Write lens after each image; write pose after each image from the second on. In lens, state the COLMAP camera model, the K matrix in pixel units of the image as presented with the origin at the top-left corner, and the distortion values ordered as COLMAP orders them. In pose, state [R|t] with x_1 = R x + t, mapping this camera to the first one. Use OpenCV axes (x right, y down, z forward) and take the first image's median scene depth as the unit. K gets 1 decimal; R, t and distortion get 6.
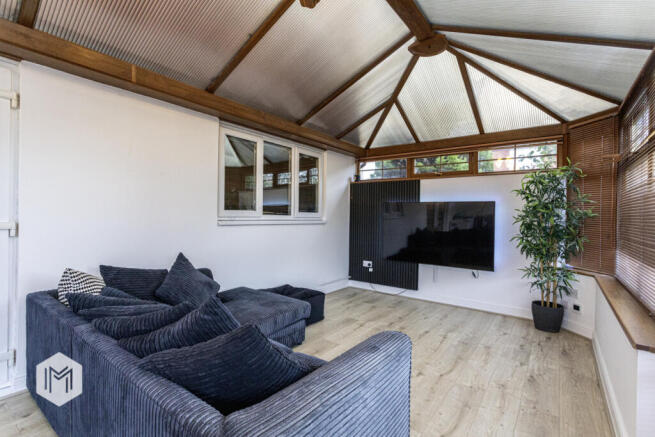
lens RADIAL K [[308.7, 0, 327.6], [0, 308.7, 218.7], [0, 0, 1]] dist [0.004612, -0.000908]
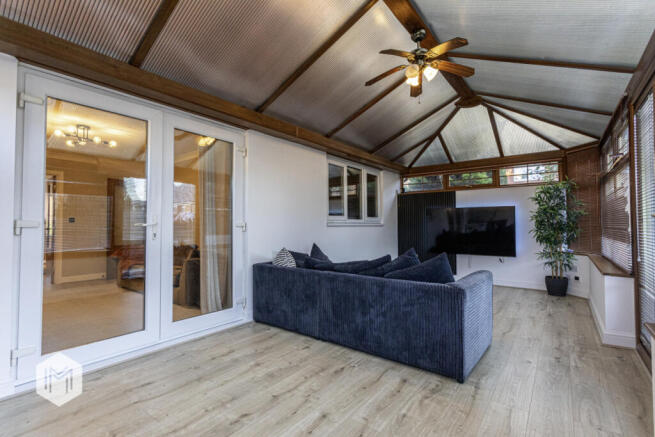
lens RADIAL K [[308.7, 0, 327.2], [0, 308.7, 218.3], [0, 0, 1]] dist [0.004612, -0.000908]
pose [[0.999812, -0.019223, -0.002383, -0.312017], [0.019133, 0.999259, -0.033387, 0.030644], [0.003023, 0.033335, 0.999440, -0.404887]]
